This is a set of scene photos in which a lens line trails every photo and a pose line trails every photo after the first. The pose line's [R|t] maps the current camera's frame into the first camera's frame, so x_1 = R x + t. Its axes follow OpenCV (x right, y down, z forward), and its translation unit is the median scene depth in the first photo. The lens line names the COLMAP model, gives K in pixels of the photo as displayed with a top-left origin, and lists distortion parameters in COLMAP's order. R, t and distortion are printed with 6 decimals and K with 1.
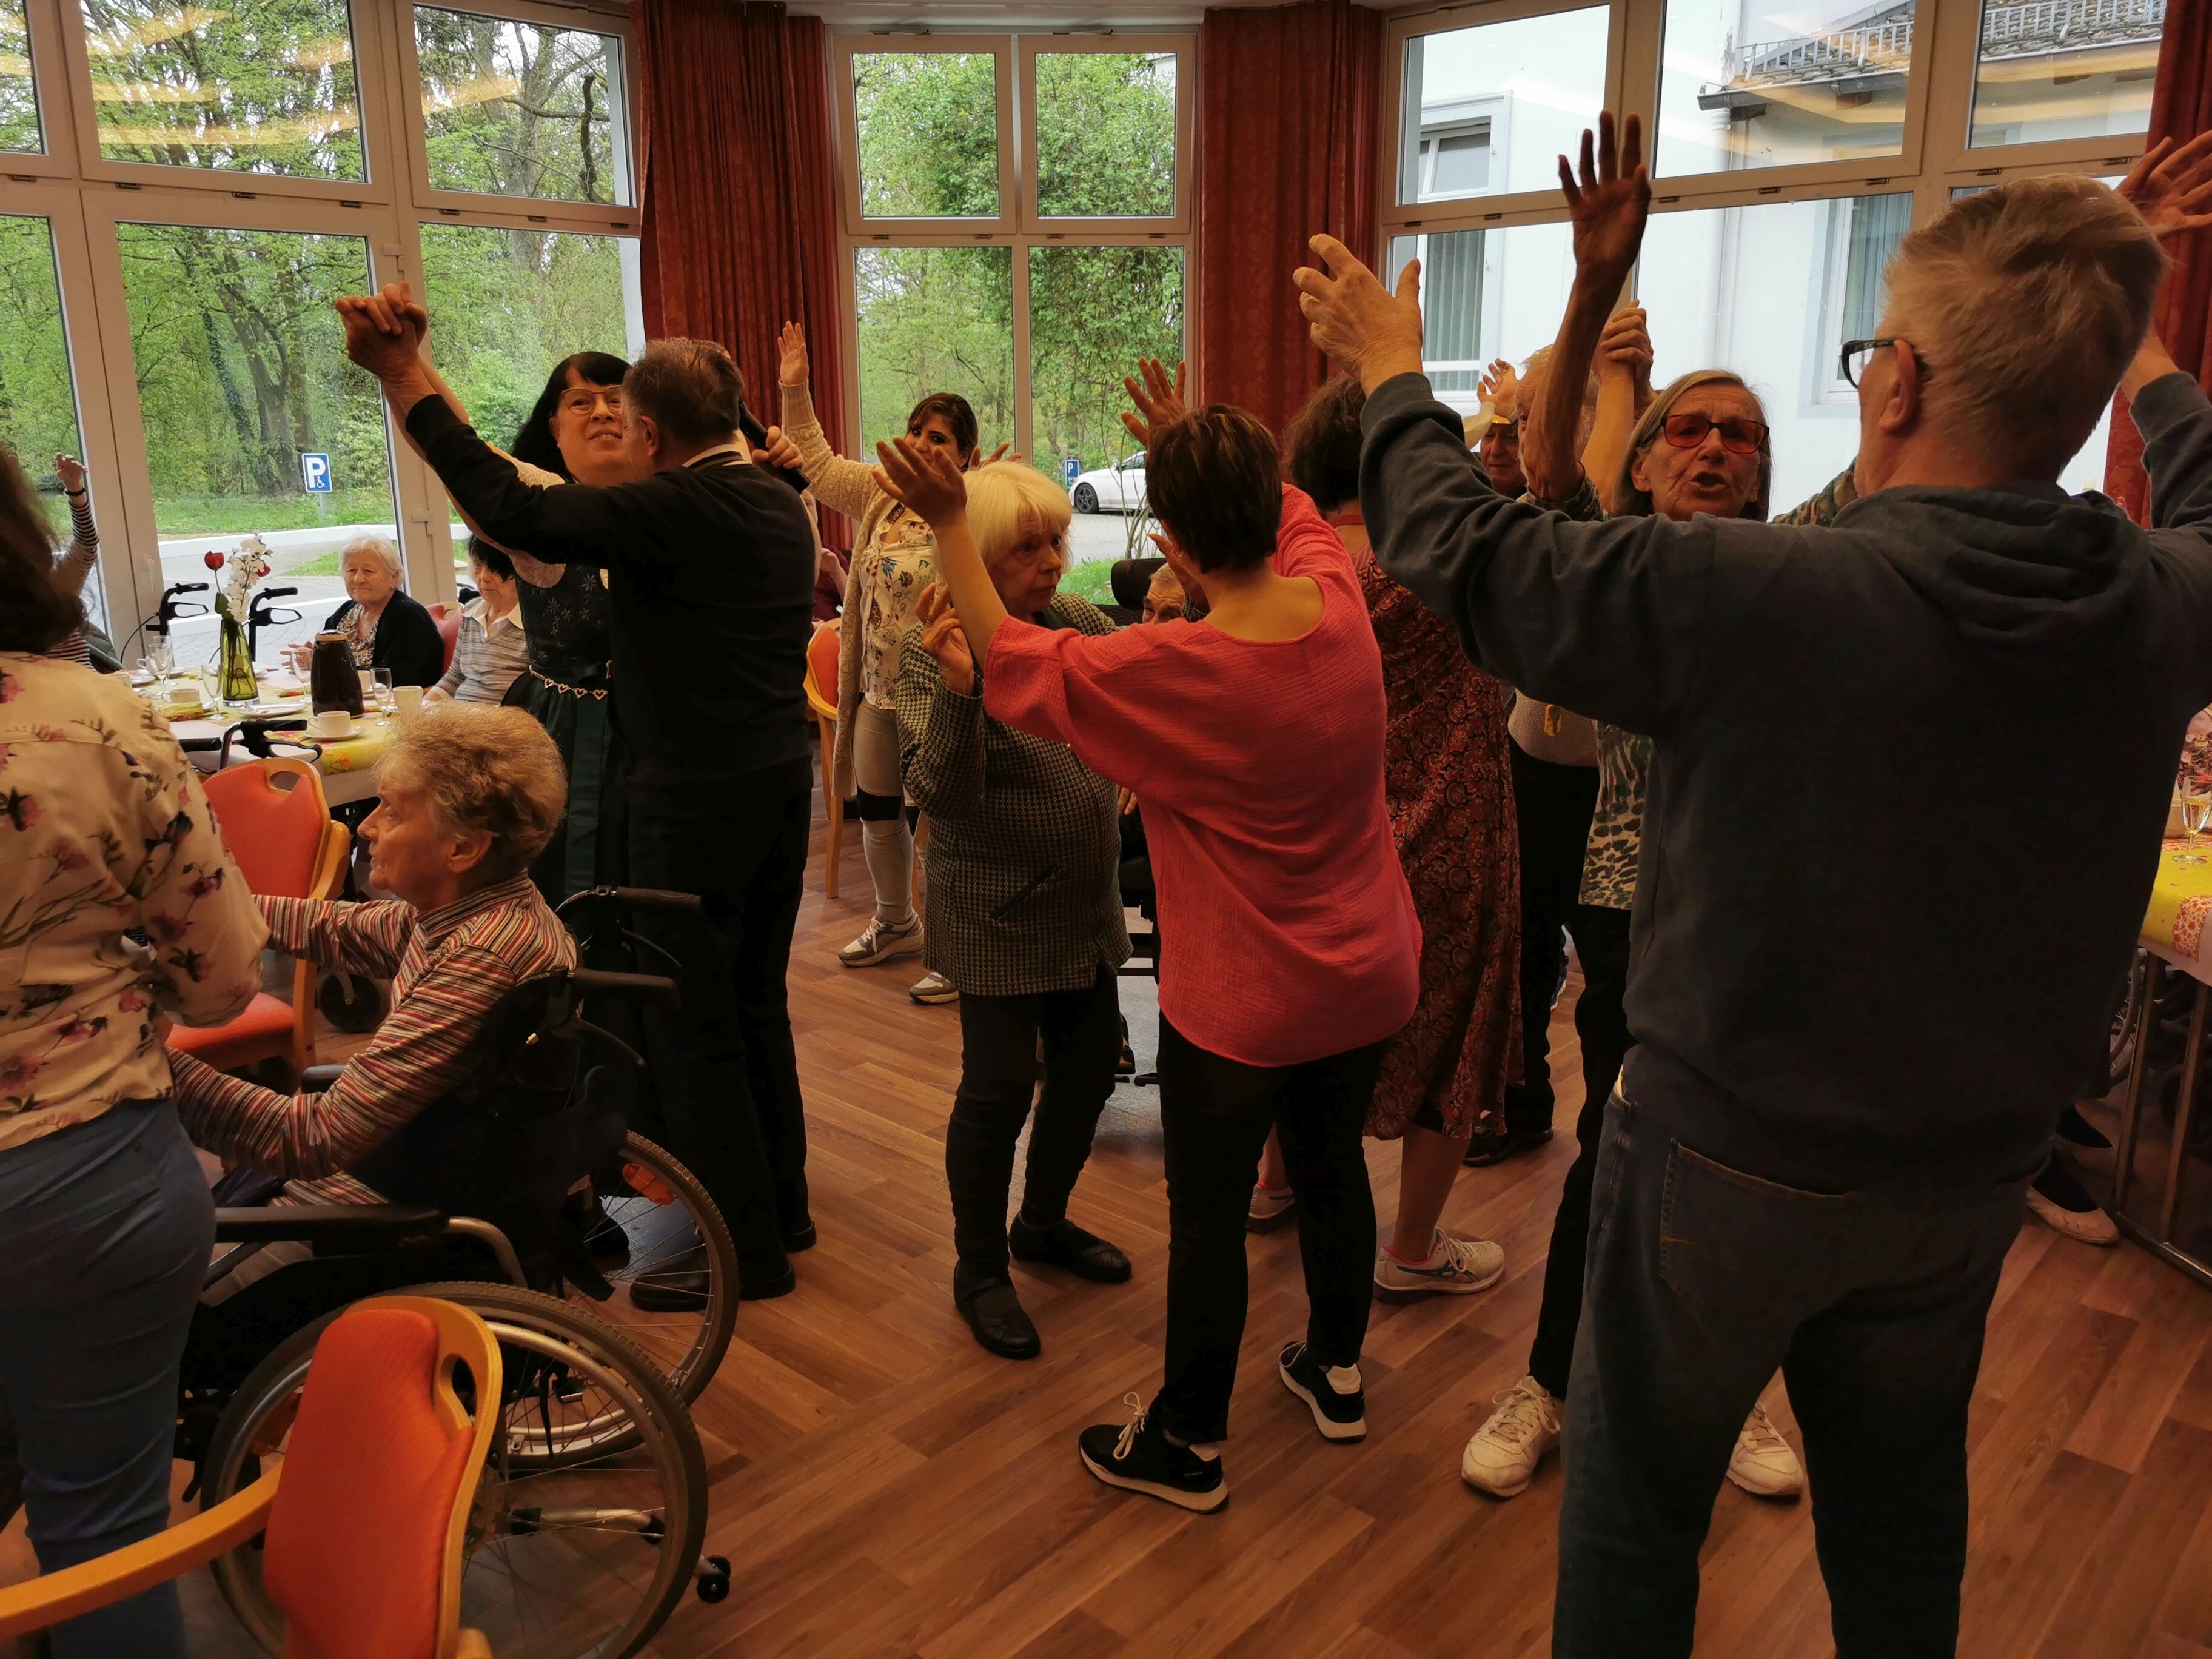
lens RADIAL K [[1699.8, 0, 1114.8], [0, 1699.8, 826.6], [0, 0, 1]] dist [0.093425, -0.128734]
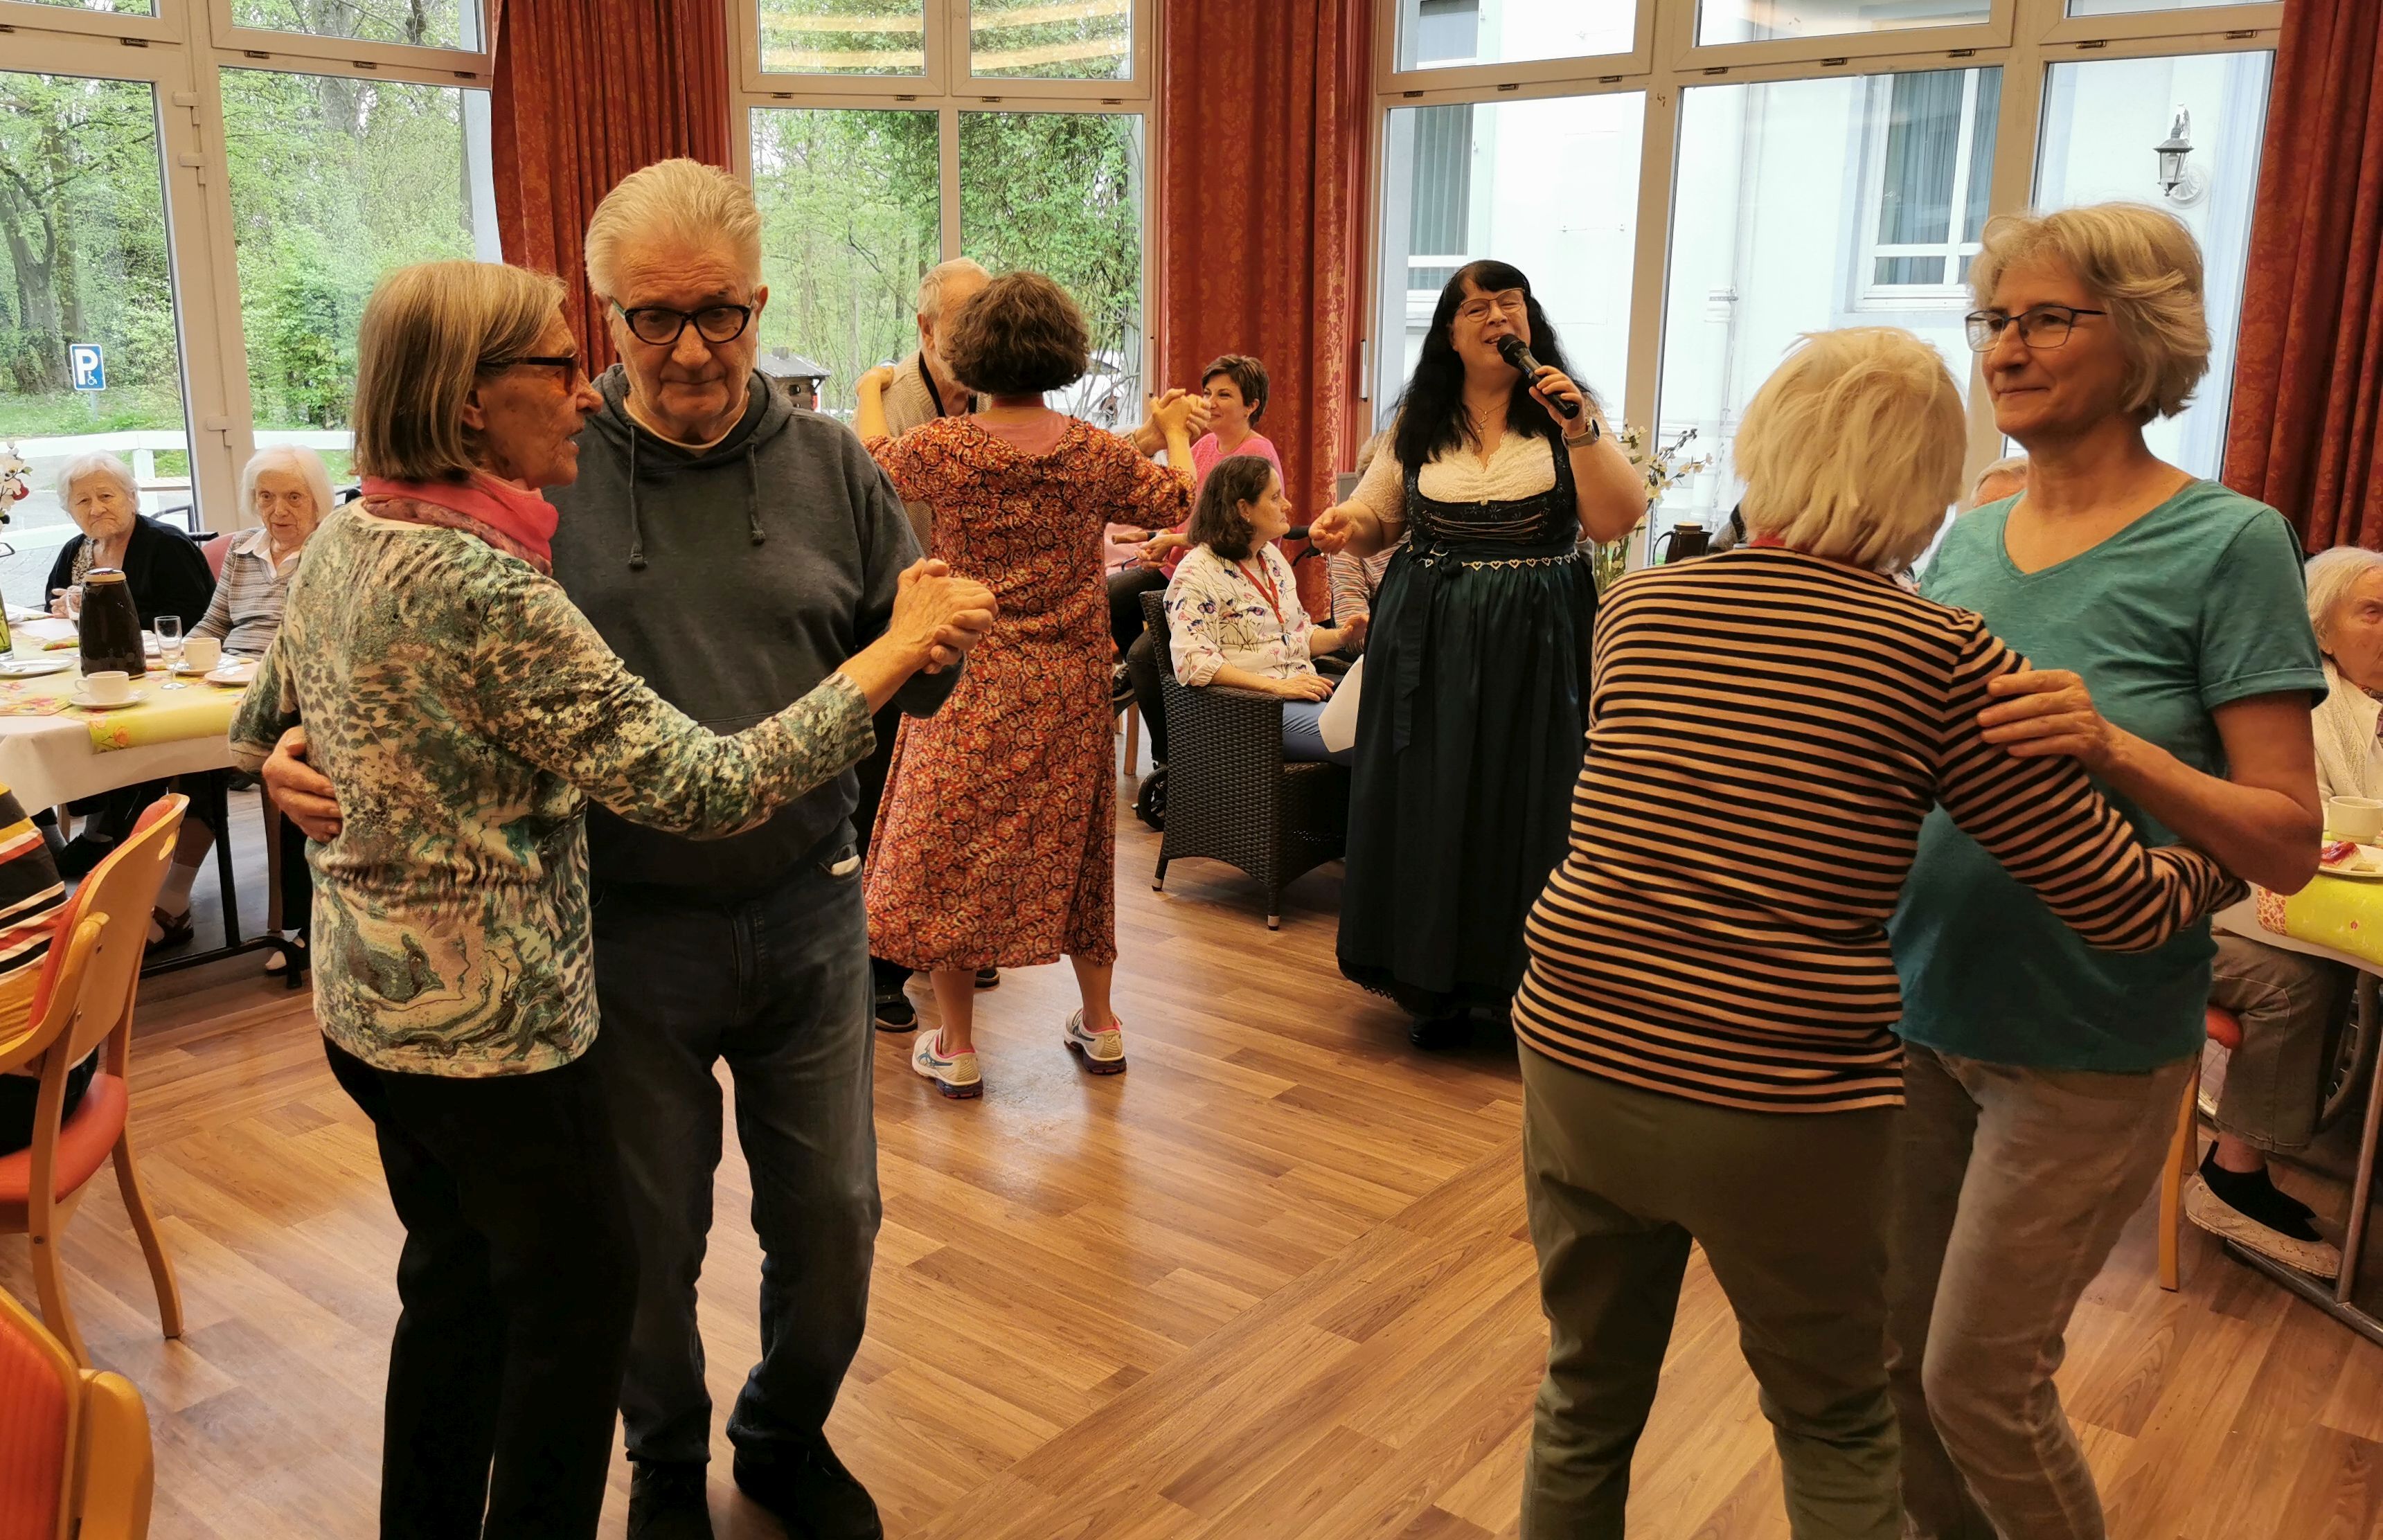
lens RADIAL K [[1936.5, 0, 1122.4], [0, 1936.5, 763.9], [0, 0, 1]] dist [0.087490, -0.128087]
pose [[0.998602, 0.001834, 0.052820, -0.022498], [-0.001393, 0.999964, -0.008381, -0.011171], [-0.052833, 0.008296, 0.998569, 0.046955]]
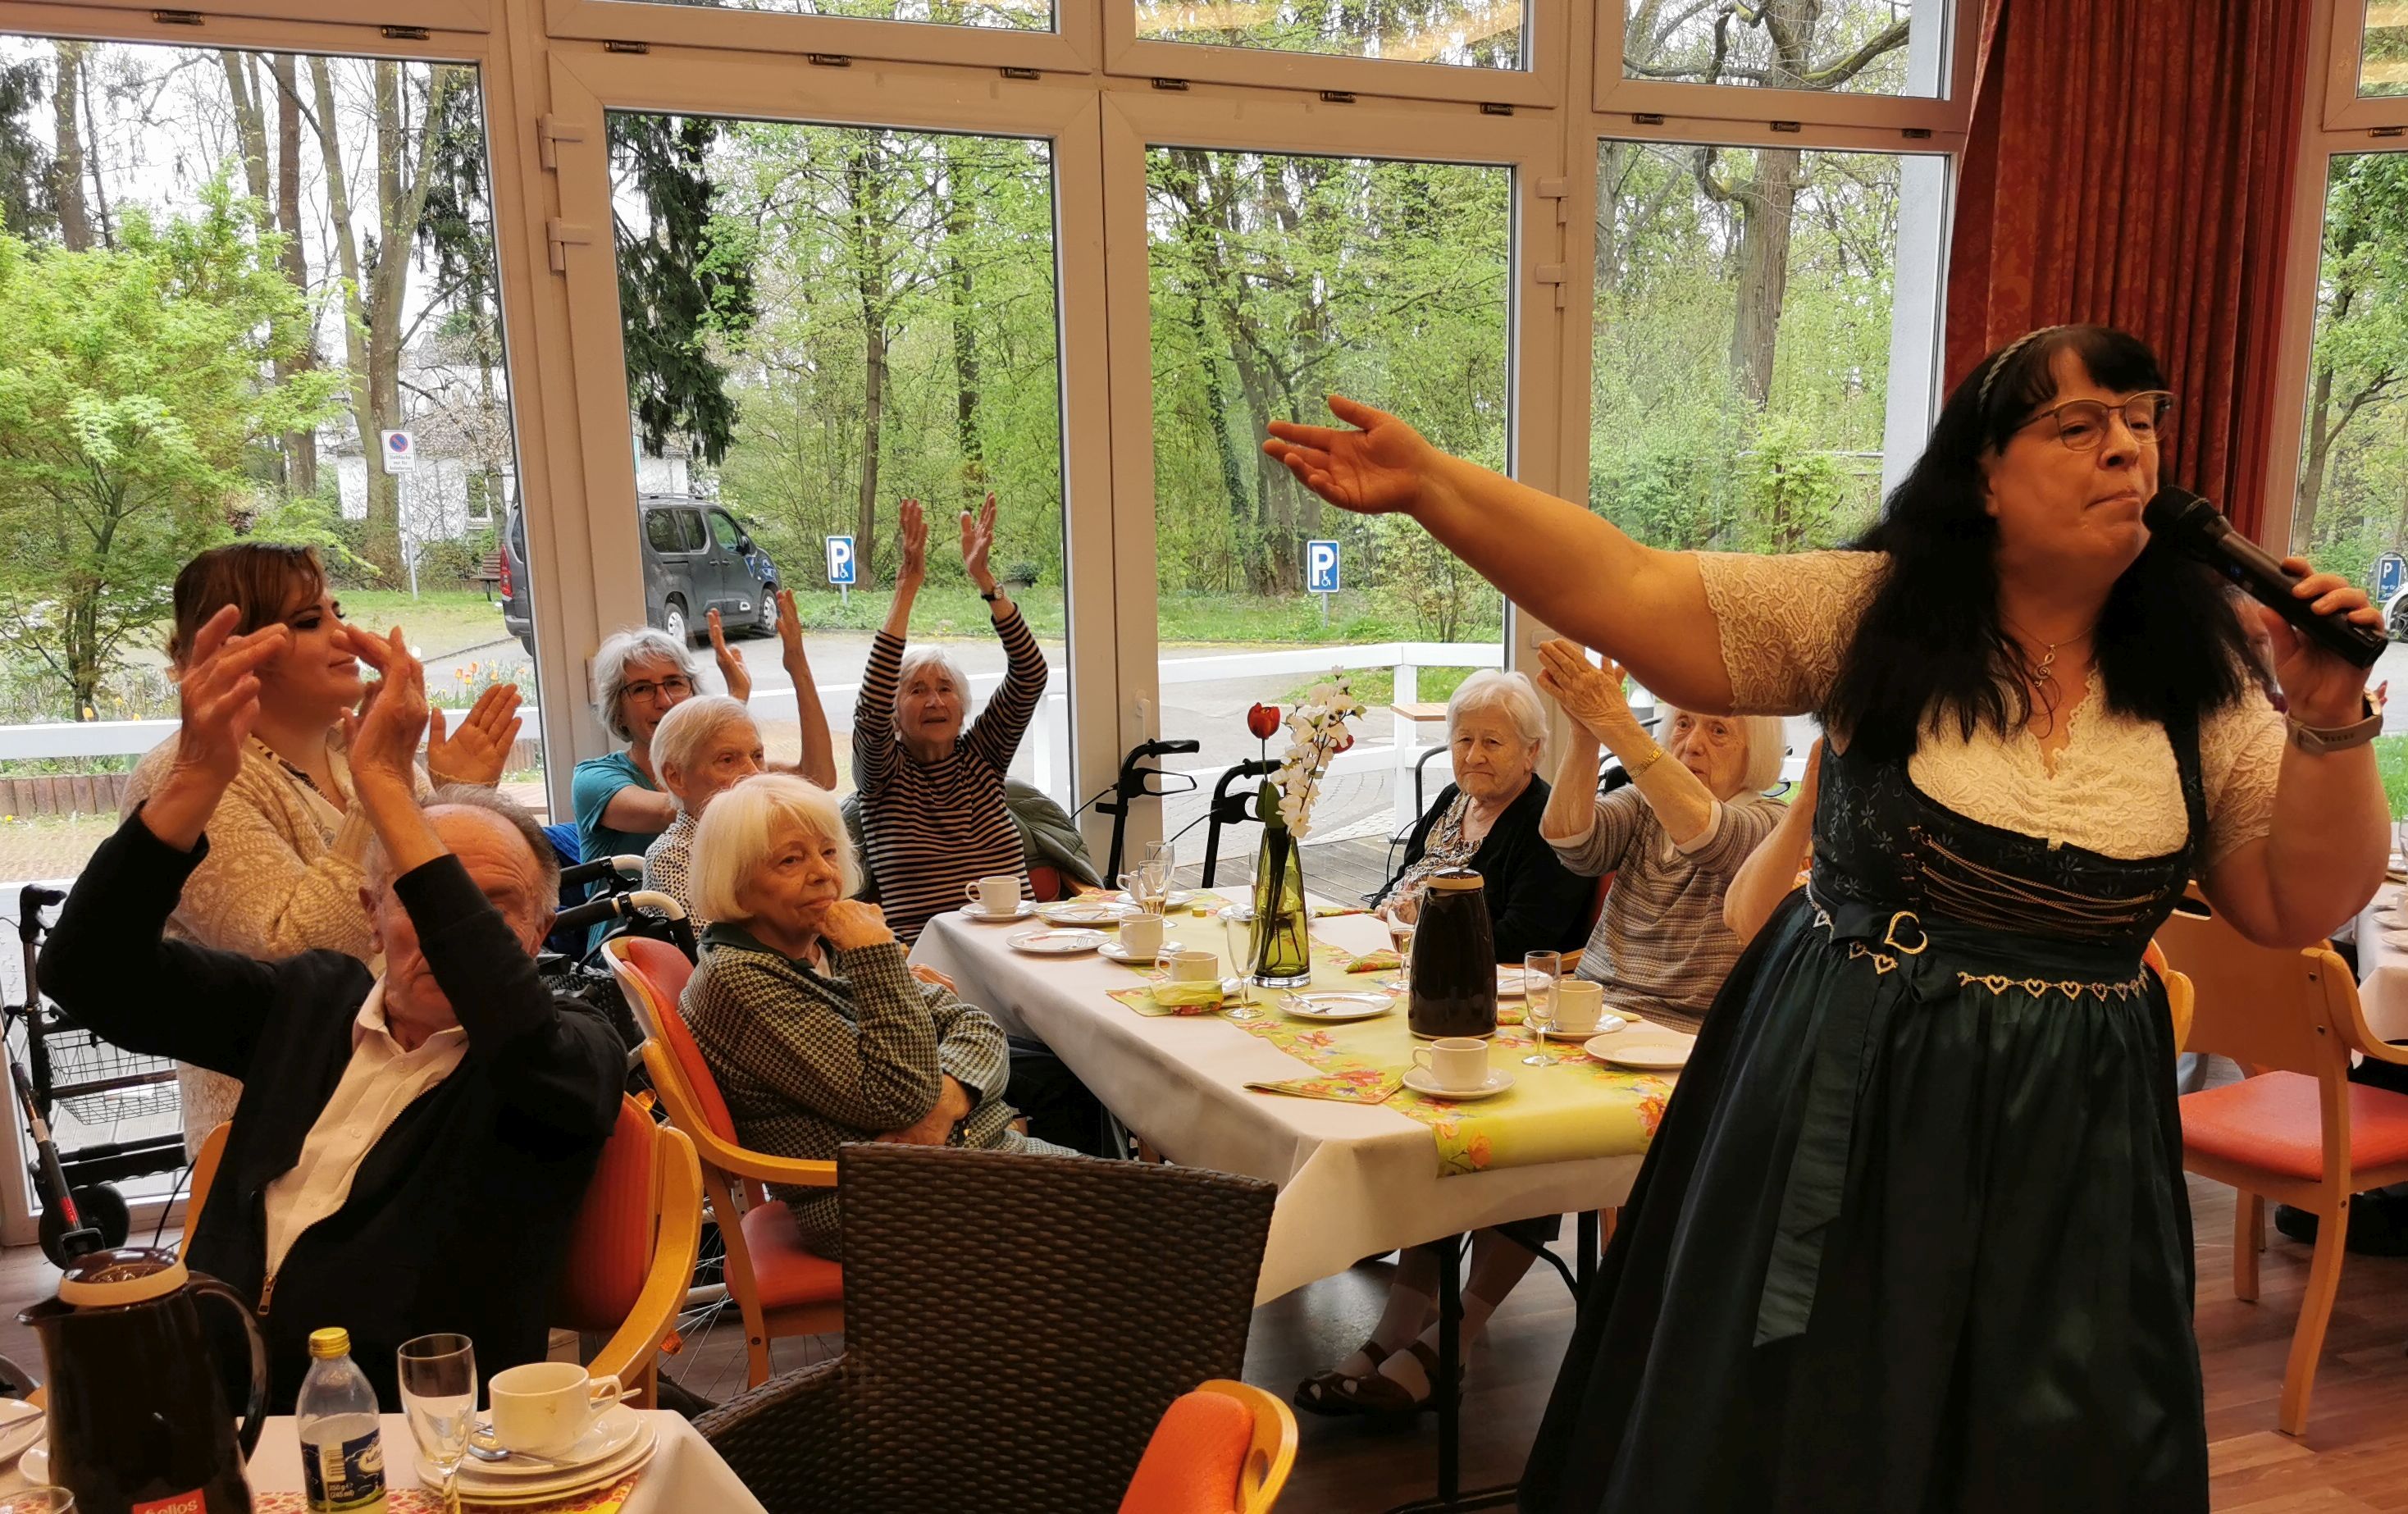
lens RADIAL K [[2255.4, 0, 1329.2], [0, 2255.4, 1030.9], [0, 0, 1]] dist [0.066909, -0.078483]
pose [[0.916668, 0.094344, -0.388355, -0.148422], [-0.095735, 0.995281, 0.015817, -0.047998], [0.388015, 0.022680, 0.921374, 0.242340]]
